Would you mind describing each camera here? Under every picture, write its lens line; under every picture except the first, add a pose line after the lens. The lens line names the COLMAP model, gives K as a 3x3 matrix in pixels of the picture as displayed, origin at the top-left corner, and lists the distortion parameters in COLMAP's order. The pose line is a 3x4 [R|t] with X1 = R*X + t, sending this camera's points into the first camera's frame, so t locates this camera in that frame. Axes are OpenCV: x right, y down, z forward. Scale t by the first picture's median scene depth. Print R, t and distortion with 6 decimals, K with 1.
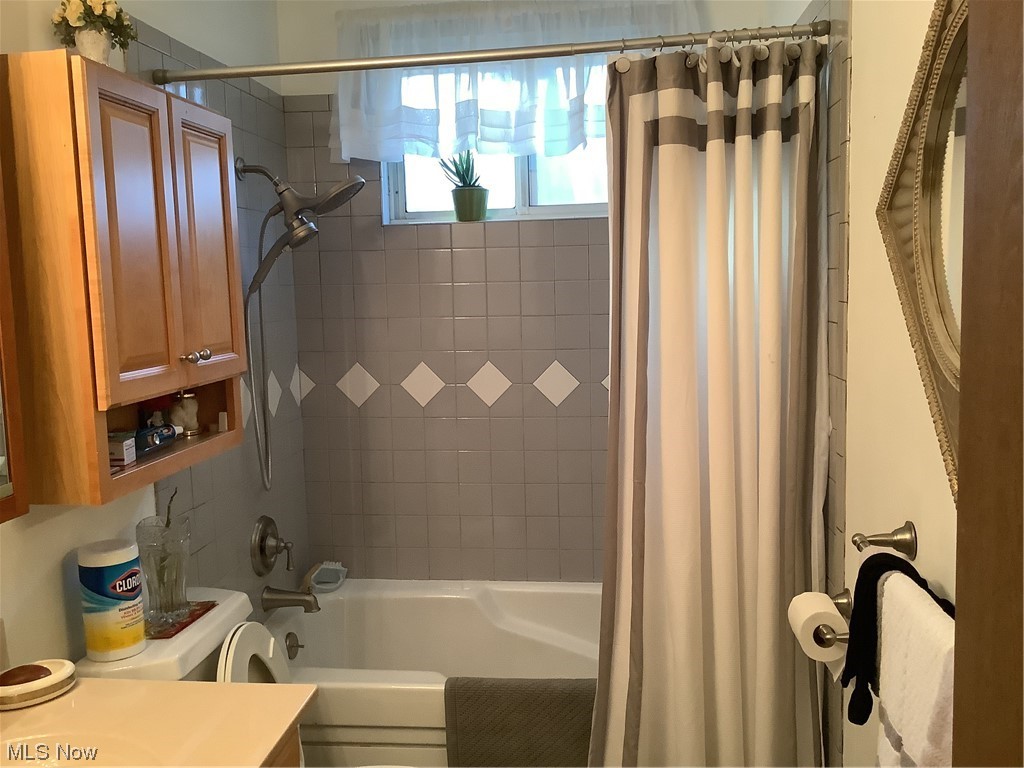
lens RADIAL K [[937.1, 0, 512.0], [0, 937.1, 384.0], [0, 0, 1]] dist [0.242751, -0.544162]
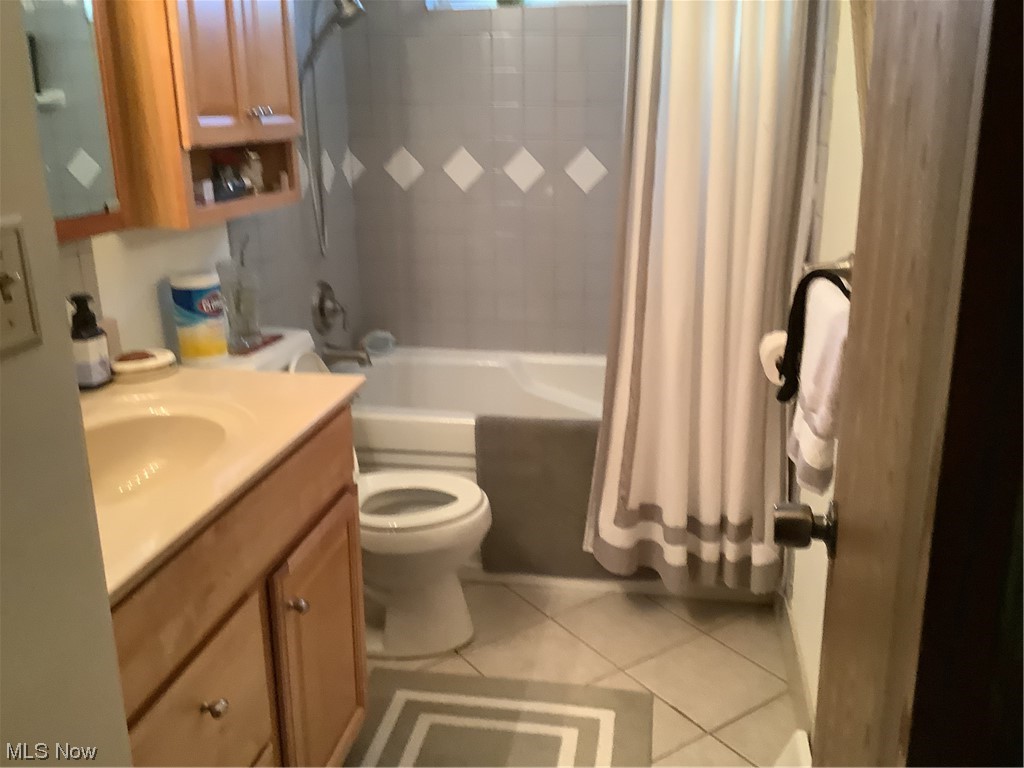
lens RADIAL K [[939.9, 0, 512.0], [0, 939.9, 384.0], [0, 0, 1]] dist [0.148313, -0.215917]
pose [[0.997811, 0.032979, -0.057322, 0.041662], [-0.022482, 0.984320, 0.174953, 0.066828], [0.062193, -0.173281, 0.982907, -0.141898]]
